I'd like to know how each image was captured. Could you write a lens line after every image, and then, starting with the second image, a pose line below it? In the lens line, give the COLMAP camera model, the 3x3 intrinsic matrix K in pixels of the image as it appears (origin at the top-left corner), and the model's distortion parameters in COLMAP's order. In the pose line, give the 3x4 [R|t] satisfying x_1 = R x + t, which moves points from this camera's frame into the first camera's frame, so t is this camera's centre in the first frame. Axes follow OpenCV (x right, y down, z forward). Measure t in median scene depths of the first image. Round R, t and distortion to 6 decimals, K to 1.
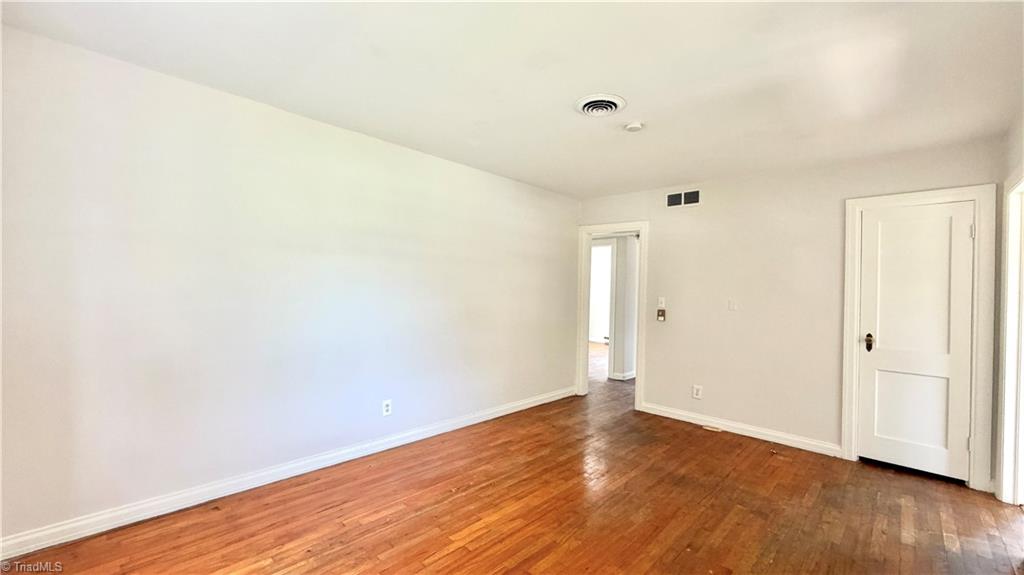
lens RADIAL K [[407.7, 0, 506.9], [0, 407.7, 288.9], [0, 0, 1]] dist [0.000219, 0.000037]
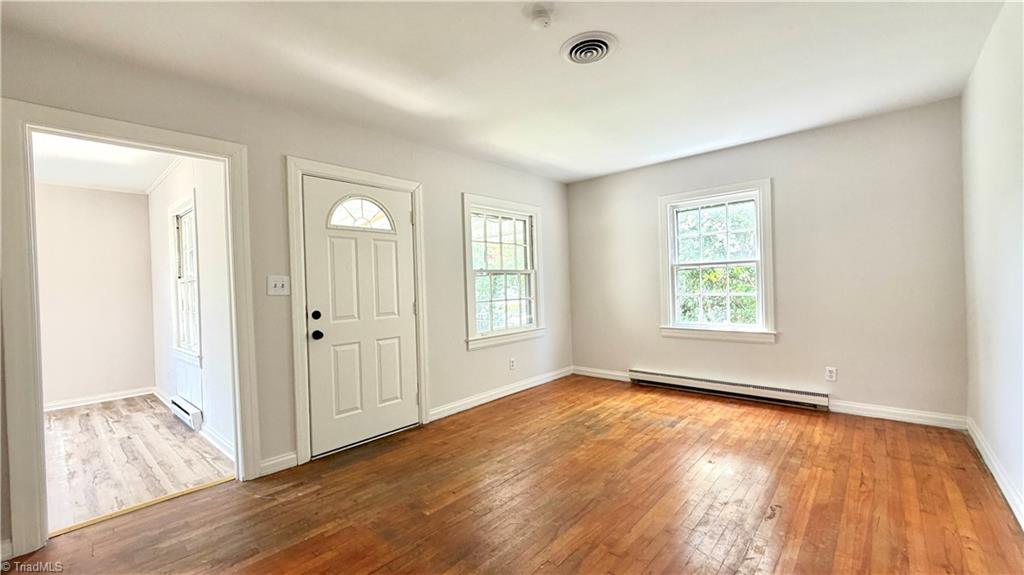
lens RADIAL K [[409.2, 0, 511.0], [0, 409.2, 287.0], [0, 0, 1]] dist [0.000568, -0.000072]
pose [[-0.999264, 0.007643, -0.037583, 0.345667], [0.007351, 0.999942, 0.007890, 0.049035], [0.037641, 0.007608, -0.999262, 1.502678]]
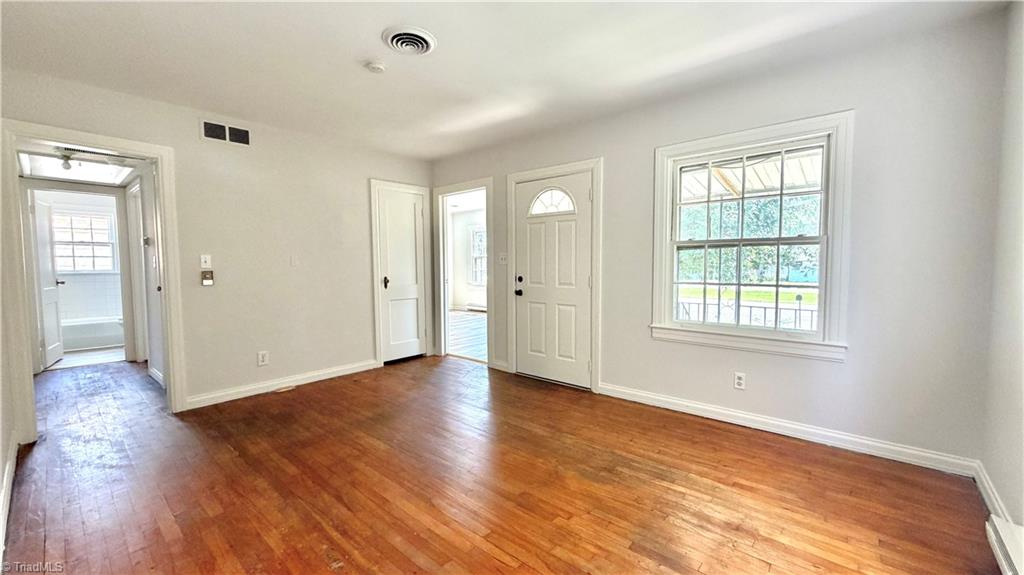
lens RADIAL K [[409.2, 0, 511.0], [0, 409.2, 287.0], [0, 0, 1]] dist [0.000568, -0.000072]
pose [[-0.053982, -0.085358, 0.994887, -0.608914], [0.006186, 0.996292, 0.085815, 0.025934], [-0.998523, 0.010786, -0.053254, 0.656384]]
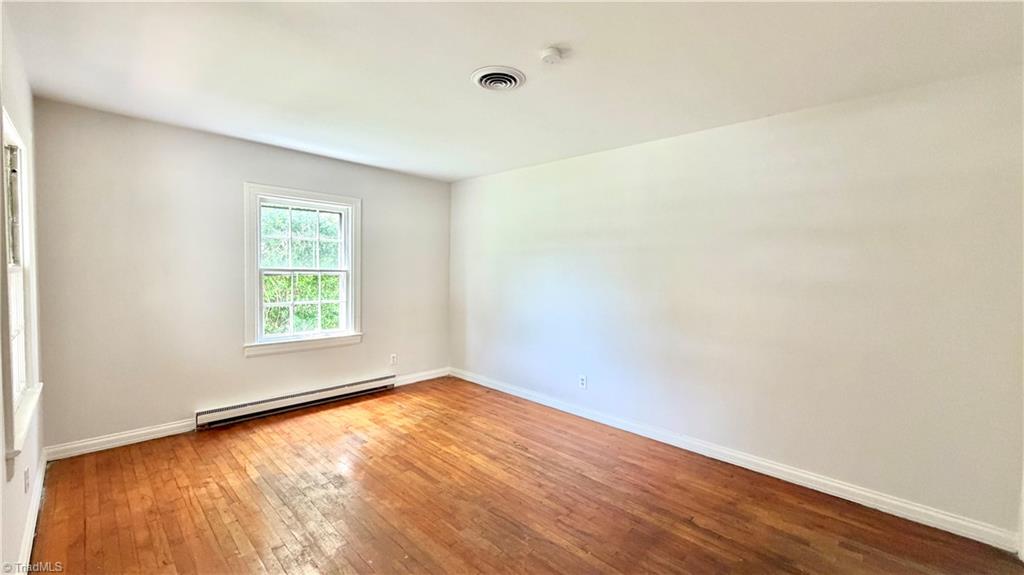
lens RADIAL K [[407.7, 0, 506.9], [0, 407.7, 288.9], [0, 0, 1]] dist [0.000219, 0.000037]
pose [[0.000259, 0.023538, -0.999723, 0.914223], [-0.019065, 0.999541, 0.023528, 0.003156], [0.999818, 0.019054, 0.000707, 0.818562]]
